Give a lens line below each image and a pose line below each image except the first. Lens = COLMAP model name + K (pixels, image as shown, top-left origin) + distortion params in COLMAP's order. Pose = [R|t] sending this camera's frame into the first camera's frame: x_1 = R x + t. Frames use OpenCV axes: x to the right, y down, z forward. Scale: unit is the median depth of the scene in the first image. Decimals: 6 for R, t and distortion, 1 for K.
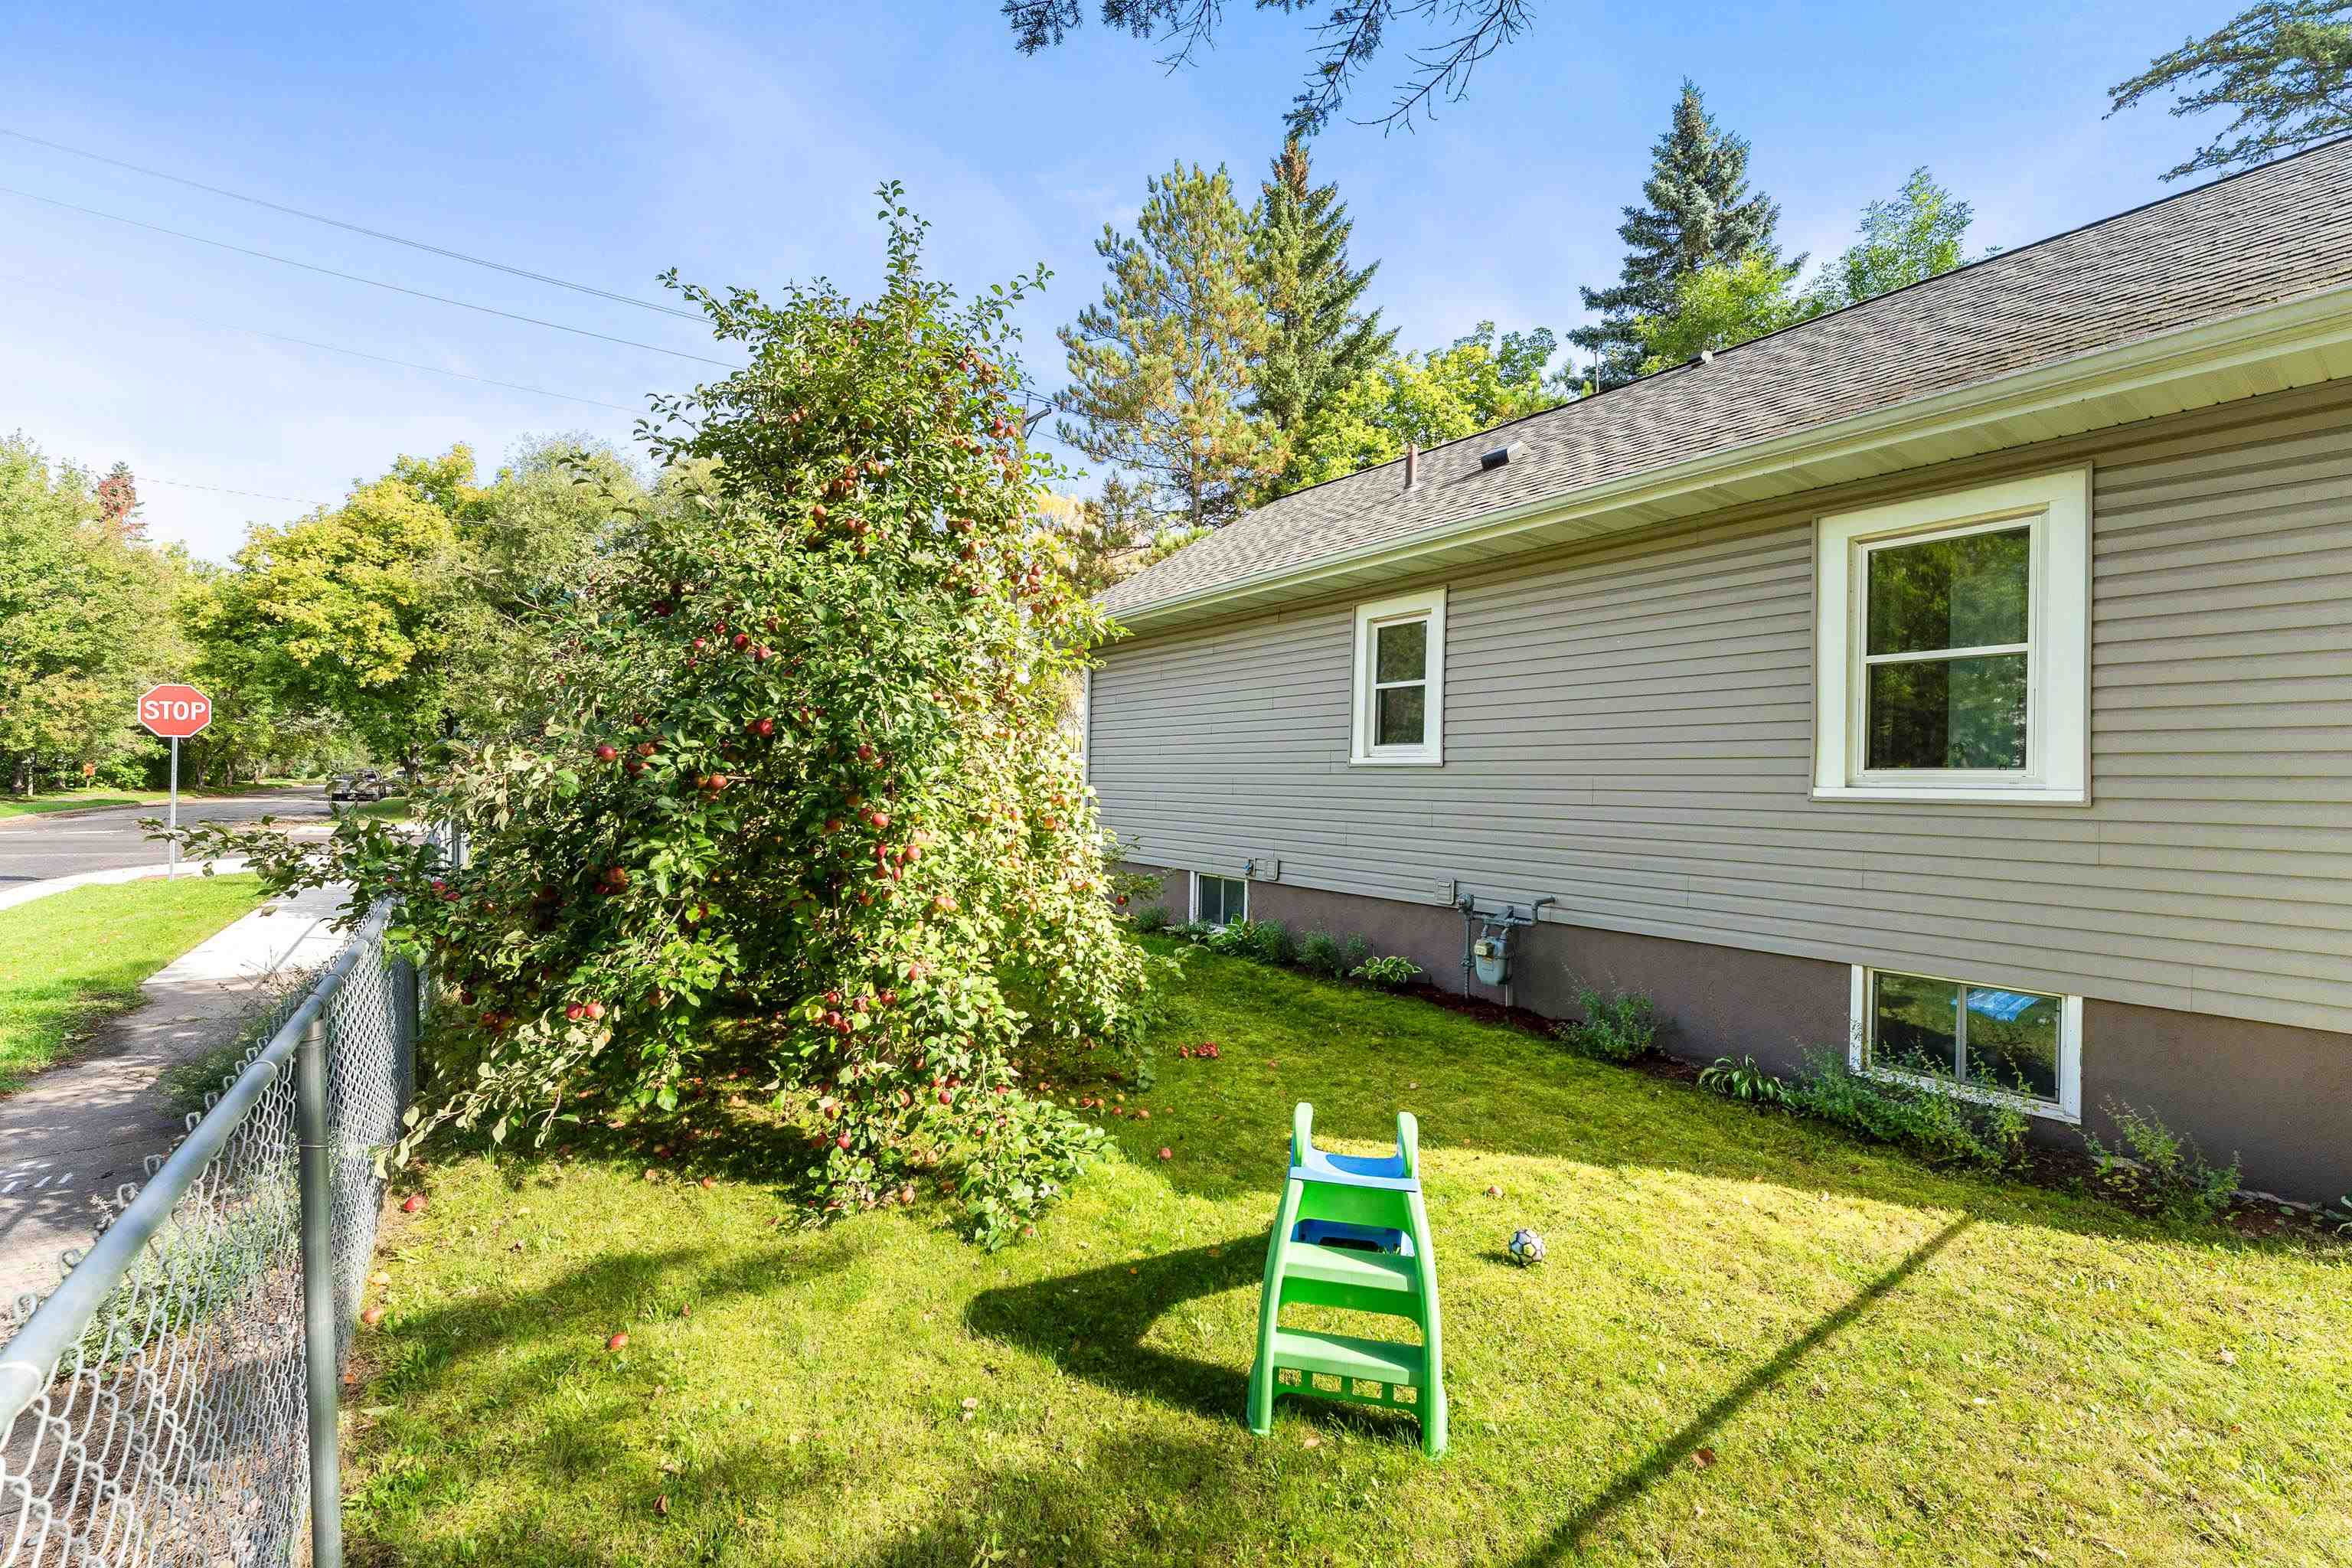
lens RADIAL K [[1008.9, 0, 1125.0], [0, 1008.9, 764.6], [0, 0, 1]] dist [0.000136, -0.000056]
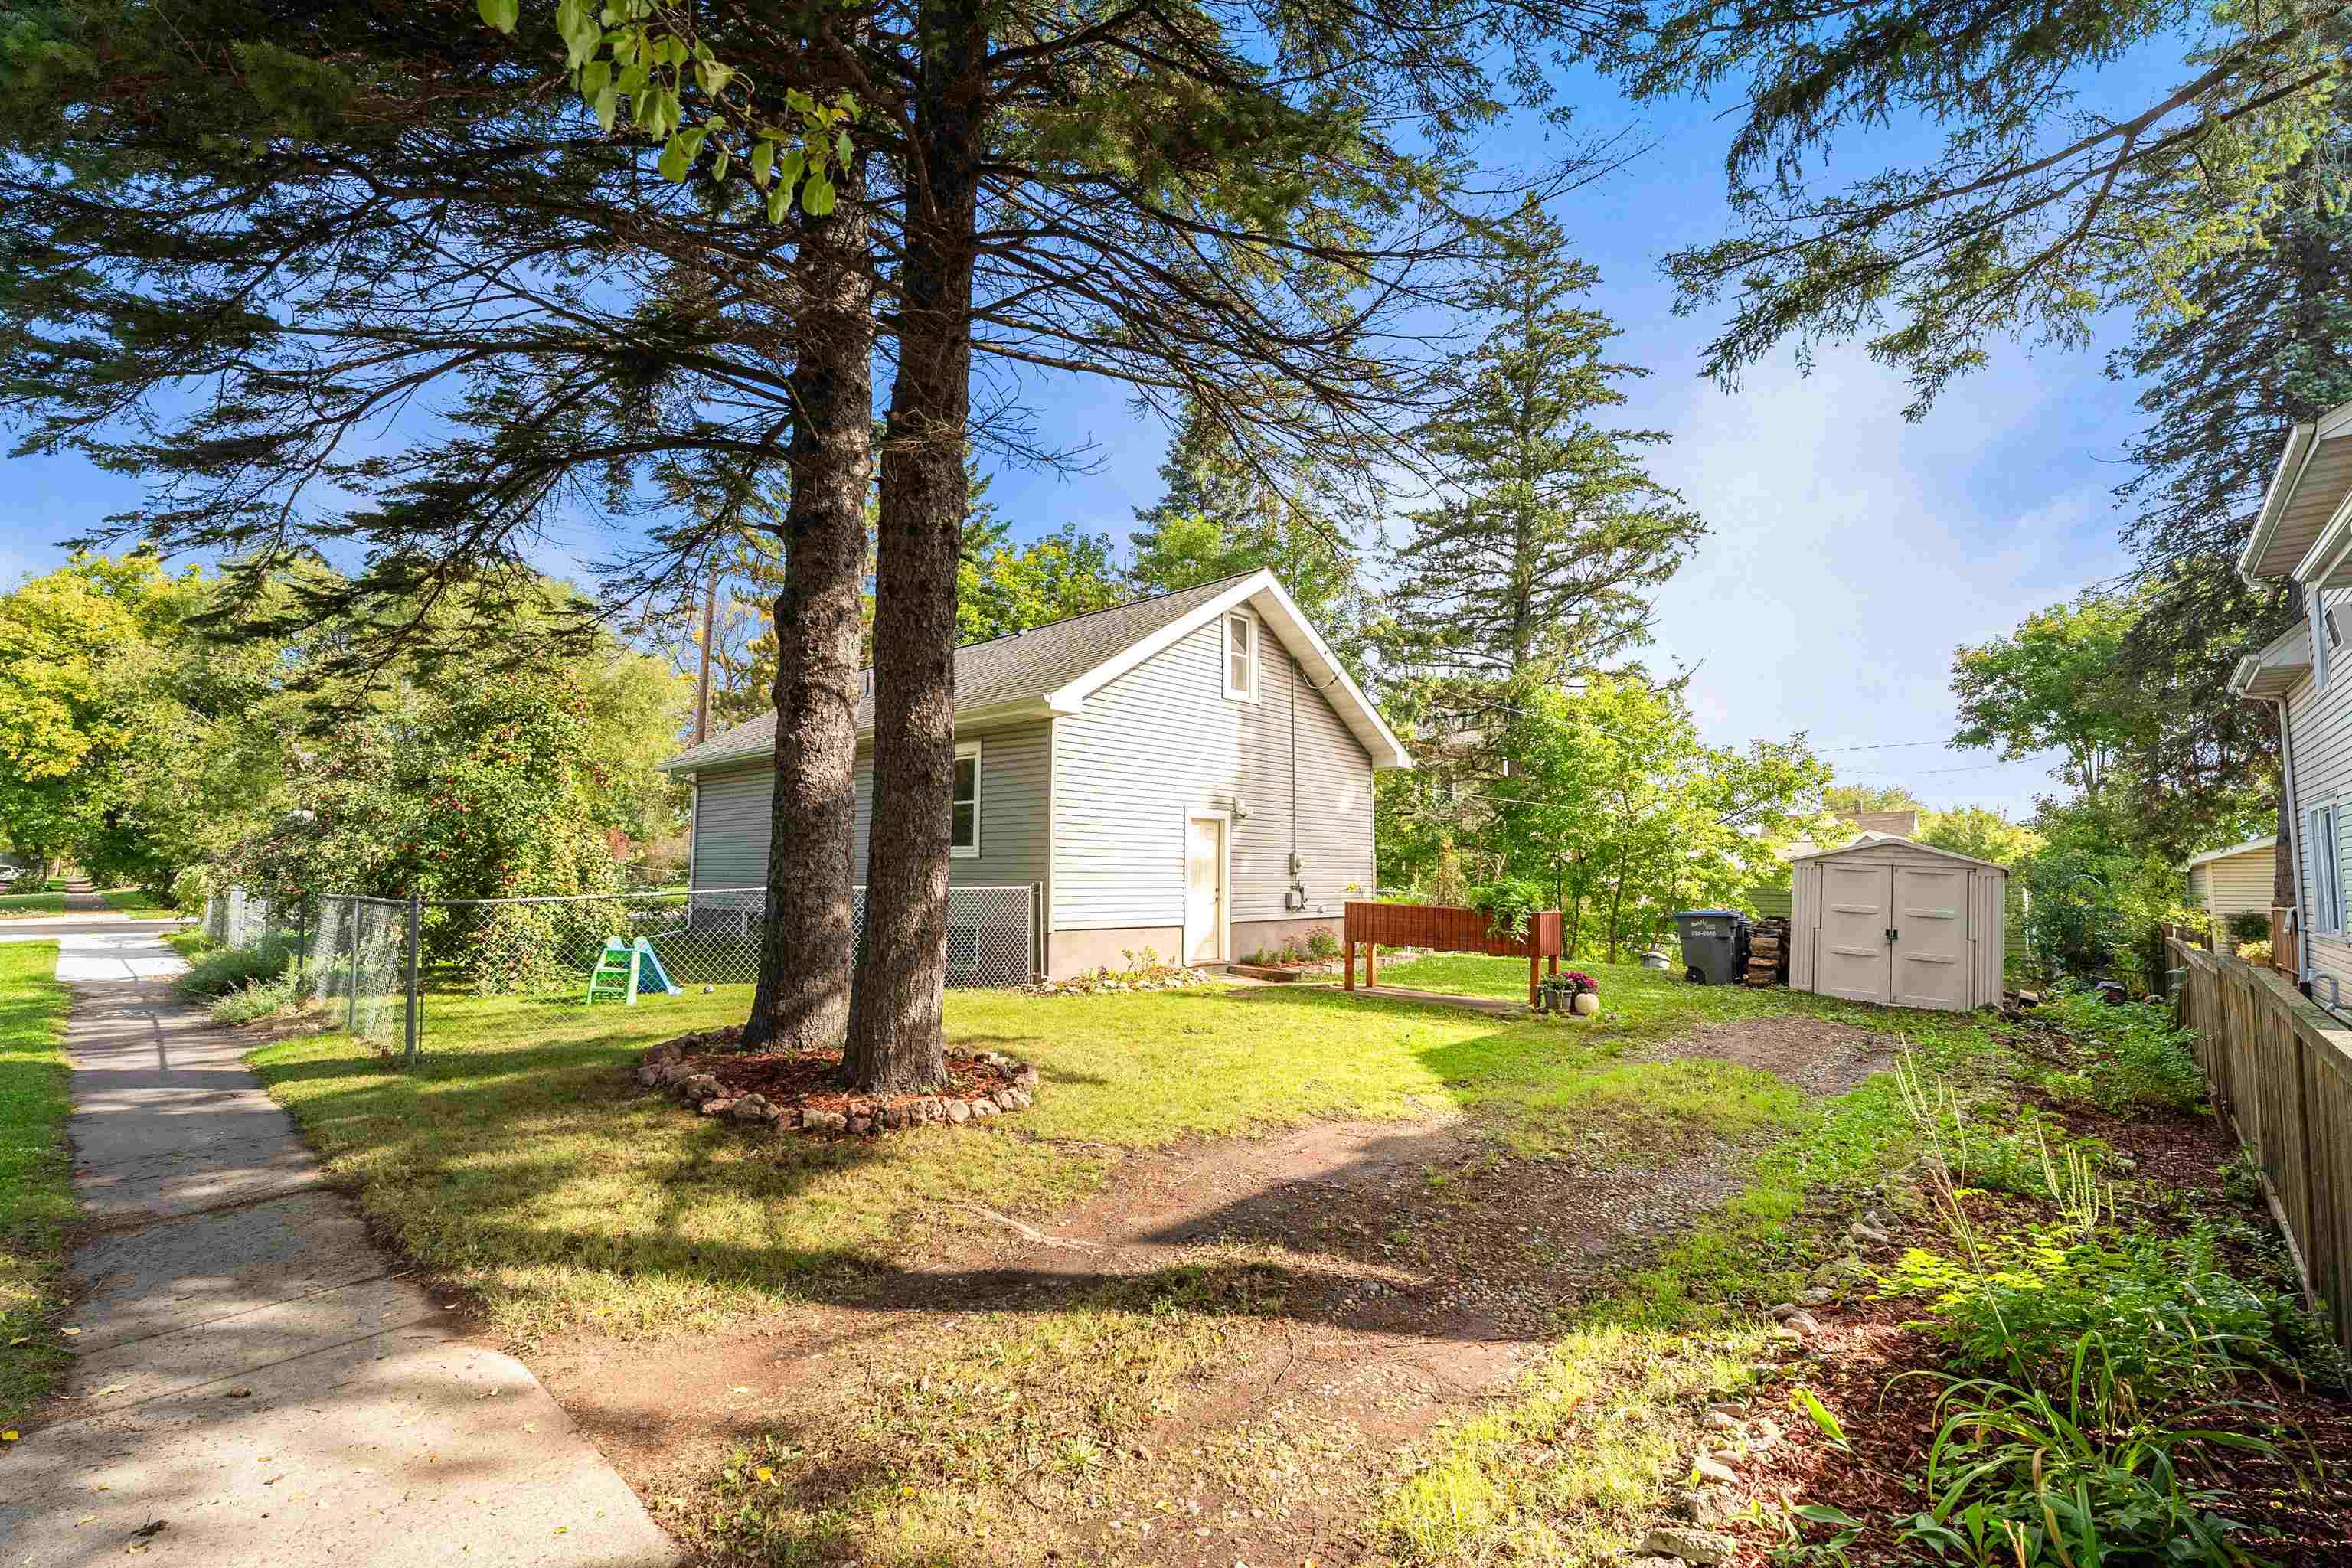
lens RADIAL K [[1029.2, 0, 1183.8], [0, 1029.2, 762.5], [0, 0, 1]] dist [0.002071, -0.006847]
pose [[0.967156, 0.002143, 0.254175, 0.106870], [0.017374, 0.997068, -0.074516, 0.001043], [-0.253589, 0.076485, 0.964283, -0.284862]]
